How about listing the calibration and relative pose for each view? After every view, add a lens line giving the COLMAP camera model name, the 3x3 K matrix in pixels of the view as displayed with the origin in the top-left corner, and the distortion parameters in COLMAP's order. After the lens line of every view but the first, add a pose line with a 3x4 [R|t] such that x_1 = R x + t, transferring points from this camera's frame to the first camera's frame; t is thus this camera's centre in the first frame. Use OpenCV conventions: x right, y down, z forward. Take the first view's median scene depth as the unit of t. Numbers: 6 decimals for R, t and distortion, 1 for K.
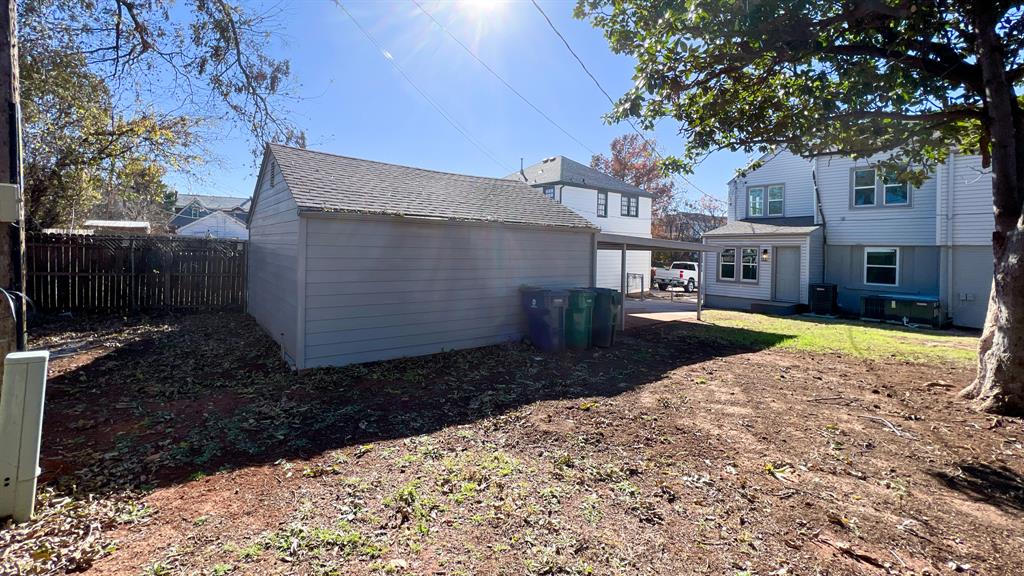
lens RADIAL K [[430.7, 0, 496.6], [0, 430.7, 249.7], [0, 0, 1]] dist [-0.029964, 0.012067]
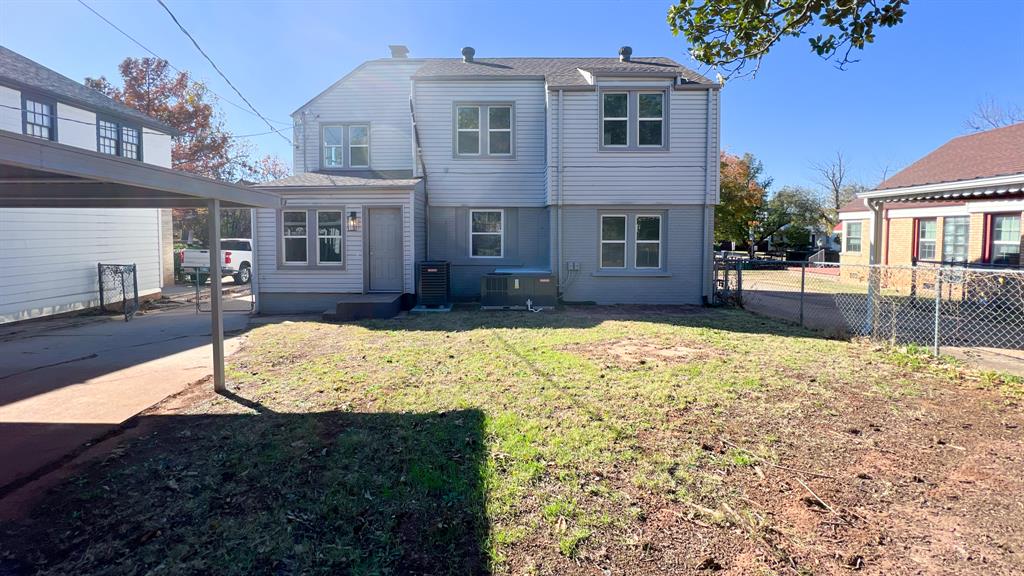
lens RADIAL K [[430.7, 0, 496.6], [0, 430.7, 249.7], [0, 0, 1]] dist [-0.029964, 0.012067]
pose [[0.597664, -0.054603, 0.799885, 0.232499], [0.011586, 0.998162, 0.059481, 0.017785], [-0.801663, -0.026283, 0.597198, 0.422498]]
